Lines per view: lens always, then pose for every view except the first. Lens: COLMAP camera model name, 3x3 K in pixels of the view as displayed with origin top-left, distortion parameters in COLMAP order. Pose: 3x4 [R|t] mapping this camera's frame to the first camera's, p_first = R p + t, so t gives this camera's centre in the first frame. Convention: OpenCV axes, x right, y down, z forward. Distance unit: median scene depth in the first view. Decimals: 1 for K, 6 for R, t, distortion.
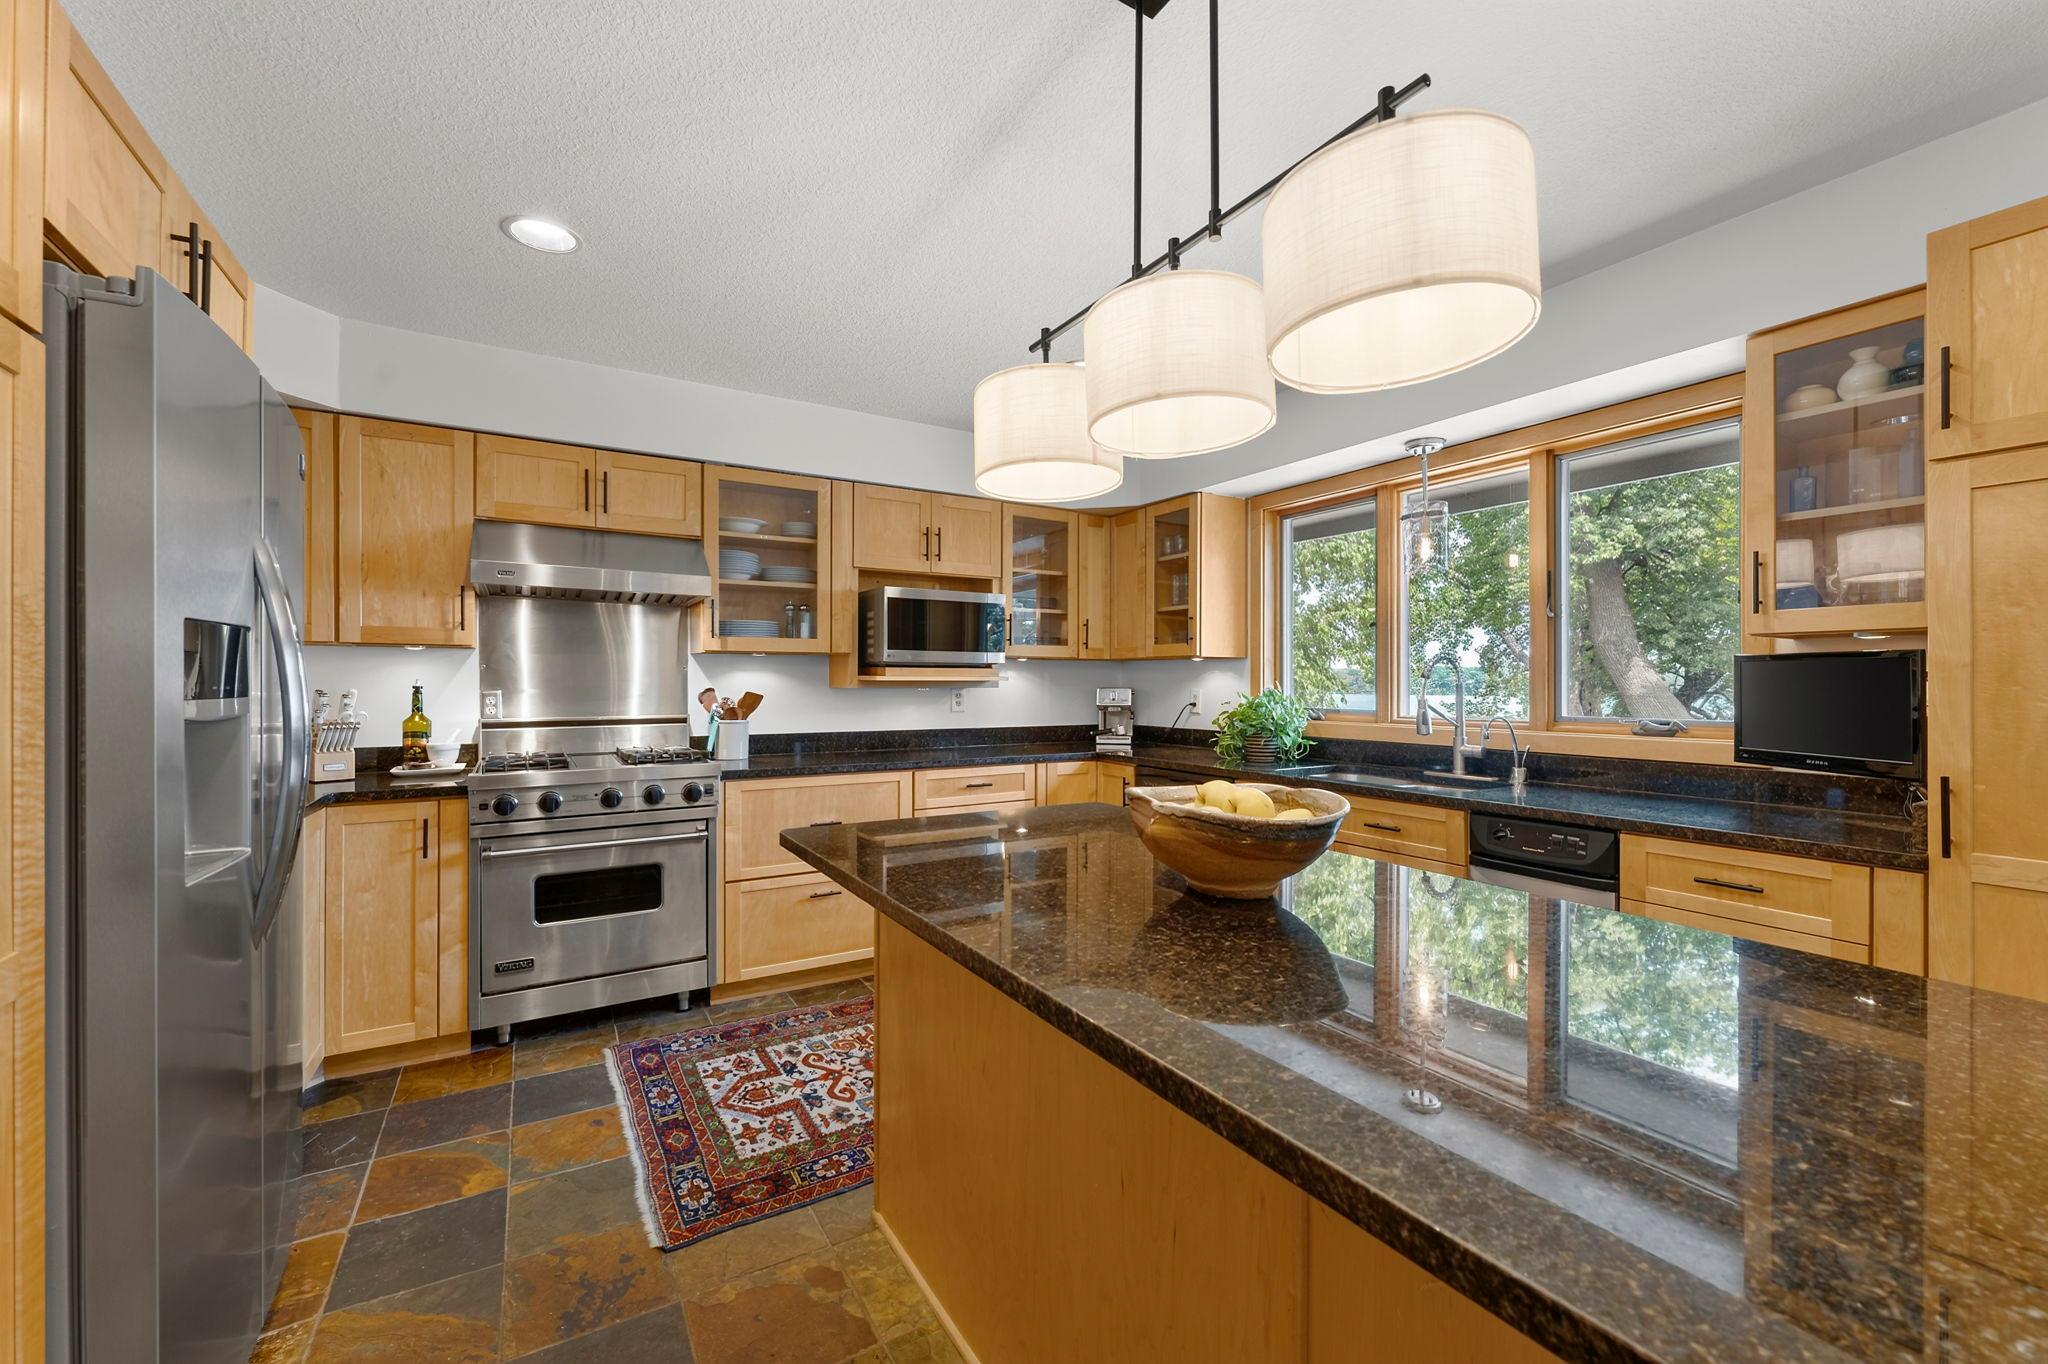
lens RADIAL K [[836.2, 0, 1024.0], [0, 836.2, 682.0], [0, 0, 1]] dist [0.000377, -0.000248]
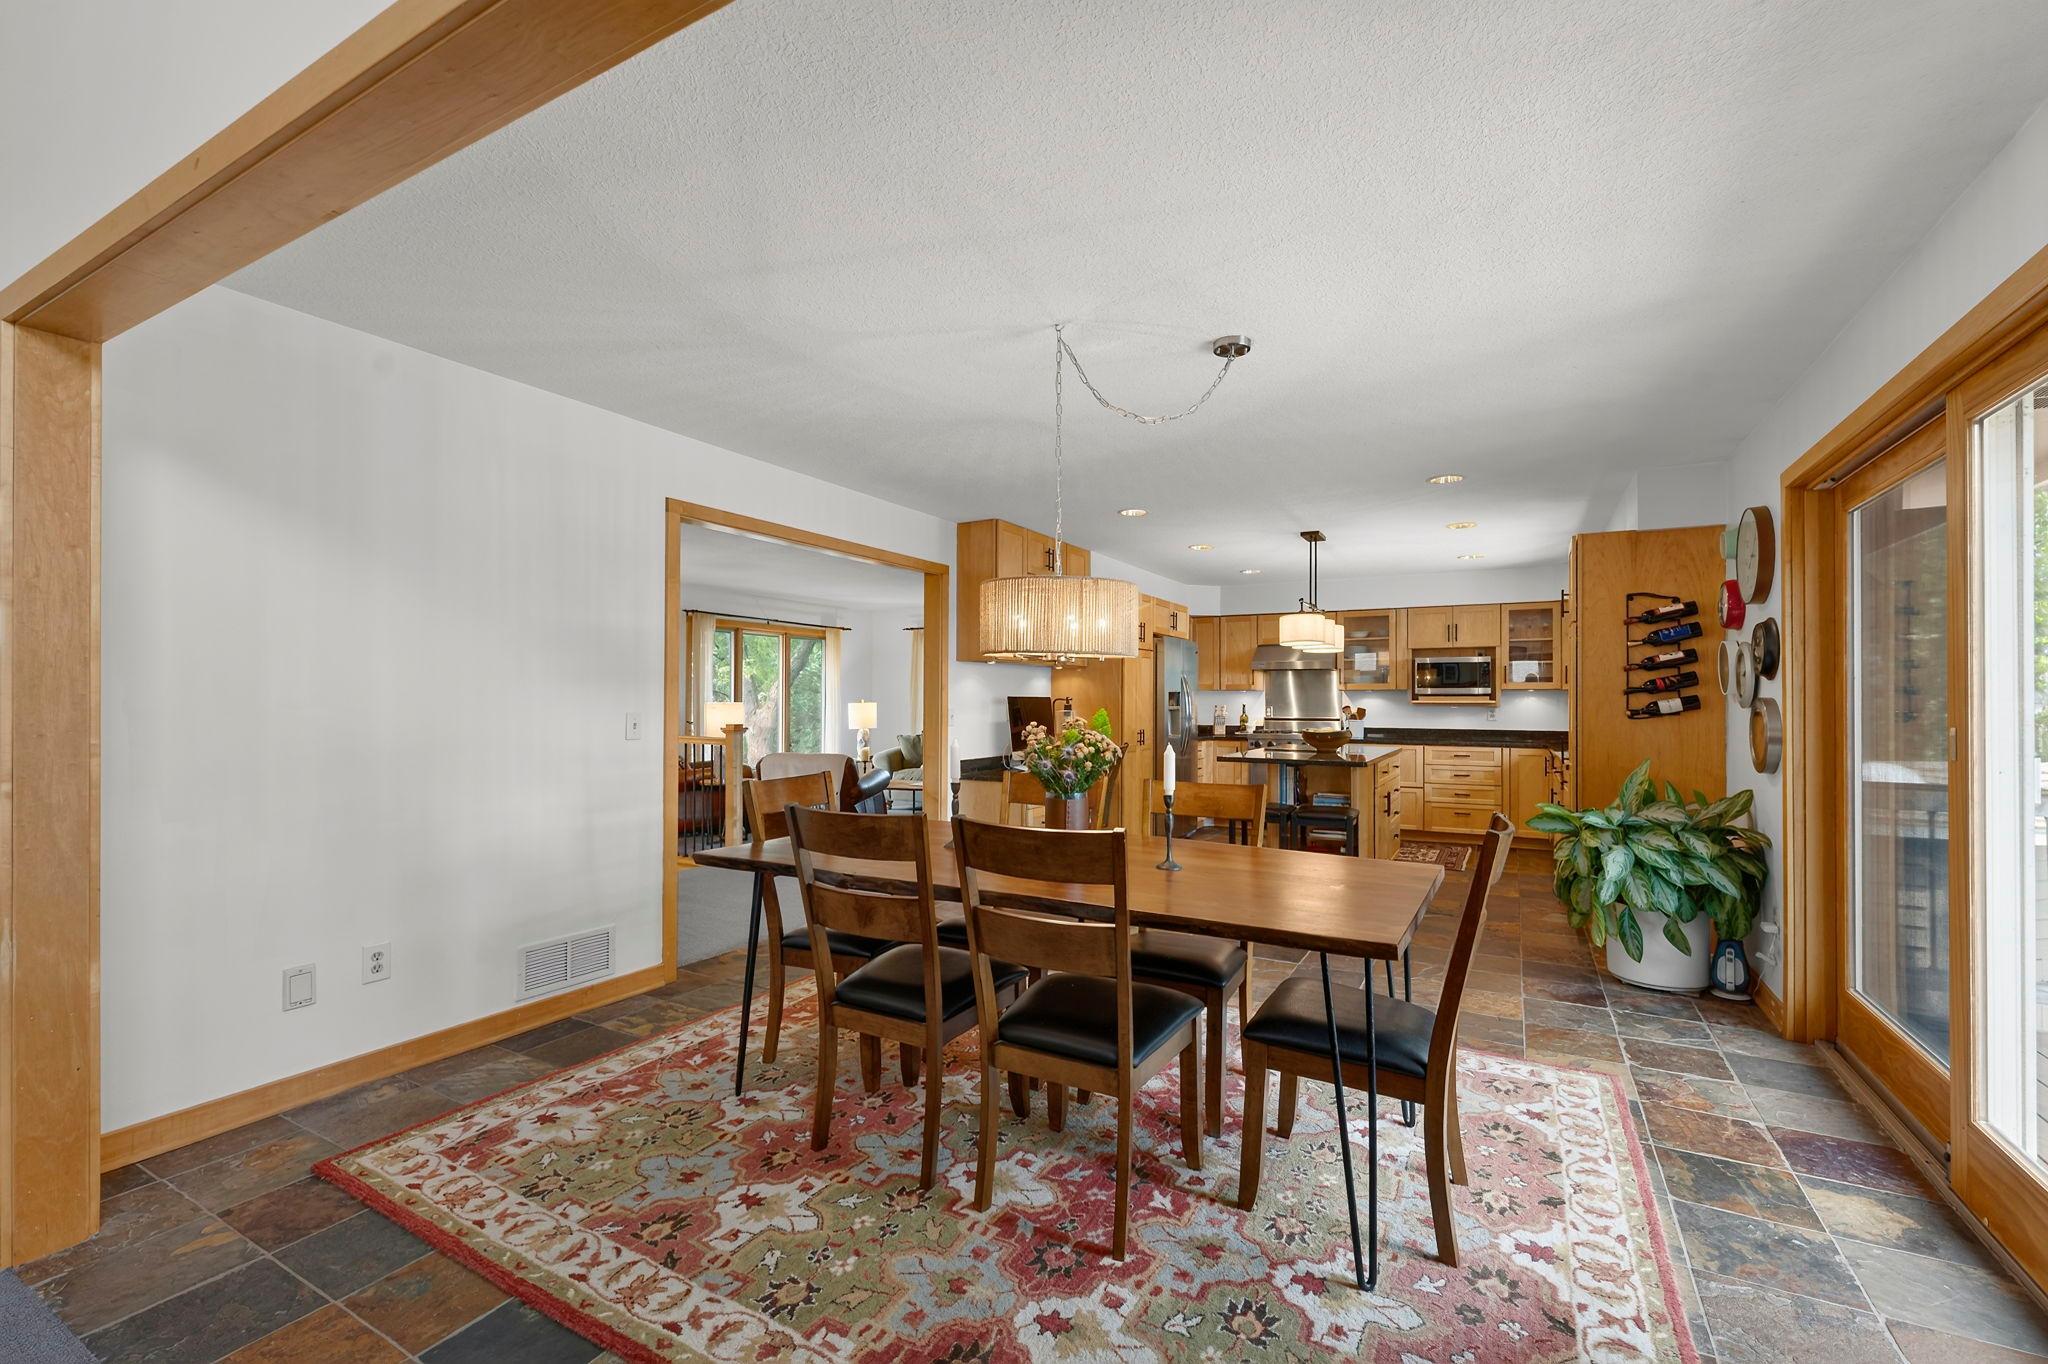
lens RADIAL K [[878.3, 0, 1027.1], [0, 878.3, 693.0], [0, 0, 1]] dist [0.000556, 0.000117]
pose [[0.490154, -0.007431, -0.871604, 1.326089], [-0.003172, 0.999942, -0.010309, -0.000252], [0.871630, 0.007818, 0.490102, -0.969213]]
